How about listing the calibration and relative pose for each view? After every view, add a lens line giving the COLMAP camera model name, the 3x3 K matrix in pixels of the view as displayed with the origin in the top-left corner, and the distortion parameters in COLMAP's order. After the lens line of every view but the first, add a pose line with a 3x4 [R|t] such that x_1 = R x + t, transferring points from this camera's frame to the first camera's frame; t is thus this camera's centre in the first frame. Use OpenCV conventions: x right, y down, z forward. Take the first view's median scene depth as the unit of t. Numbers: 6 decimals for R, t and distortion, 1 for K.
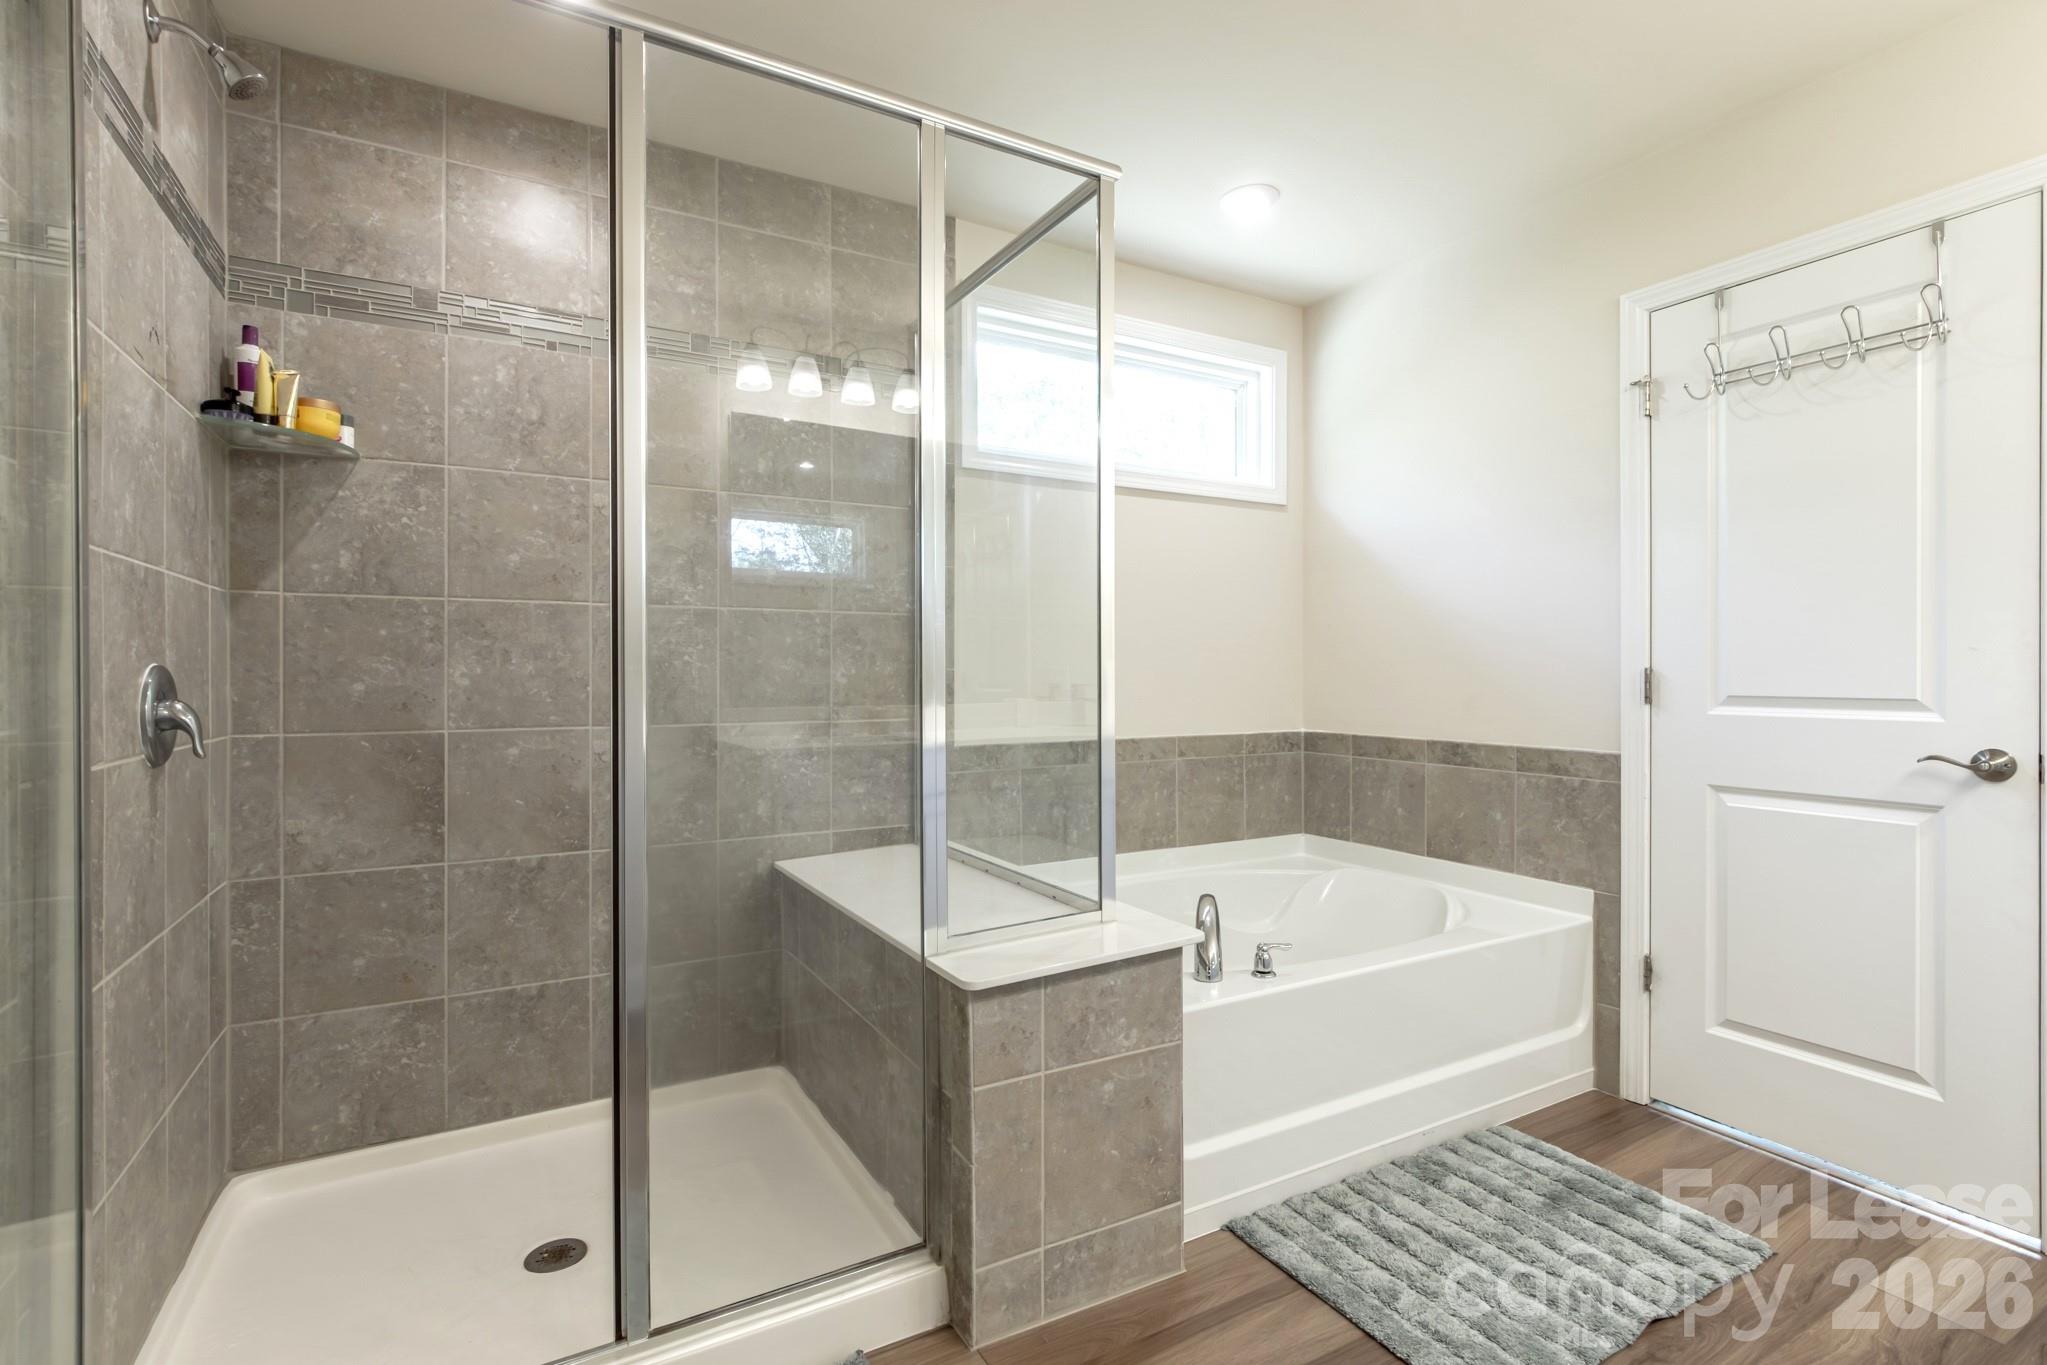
lens RADIAL K [[964.5, 0, 1028.0], [0, 964.5, 678.5], [0, 0, 1]] dist [0.008186, -0.002466]
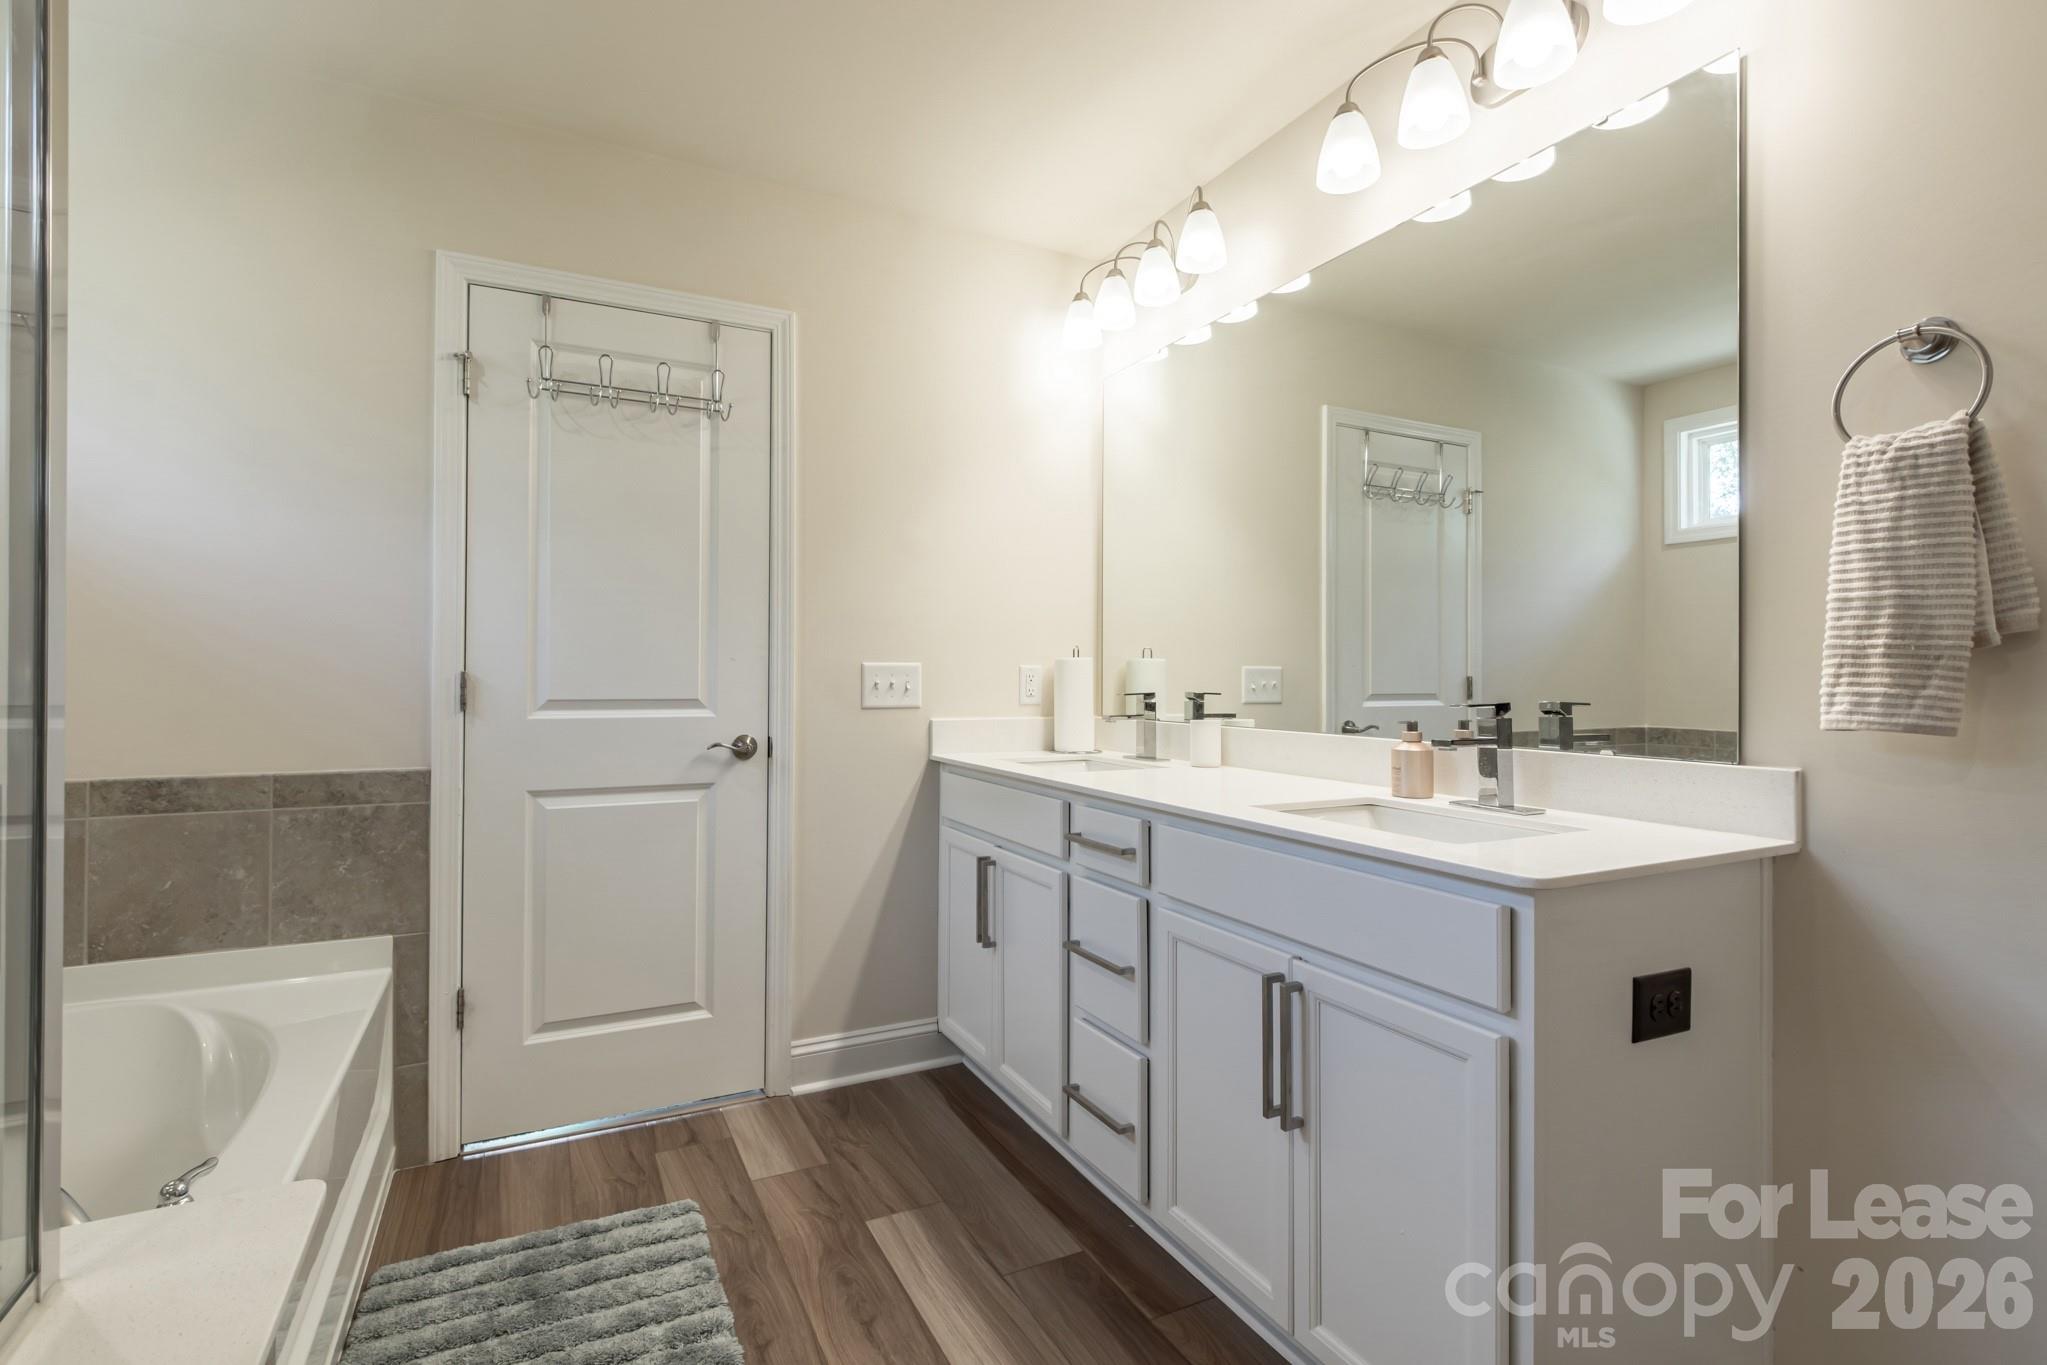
lens RADIAL K [[964.5, 0, 1018.7], [0, 964.5, 666.6], [0, 0, 1]] dist [0.008186, -0.002466]
pose [[0.063195, 0.007378, 0.997974, -0.245878], [0.001317, 0.999971, -0.007476, -0.008811], [-0.998000, 0.001787, 0.063183, 0.441681]]
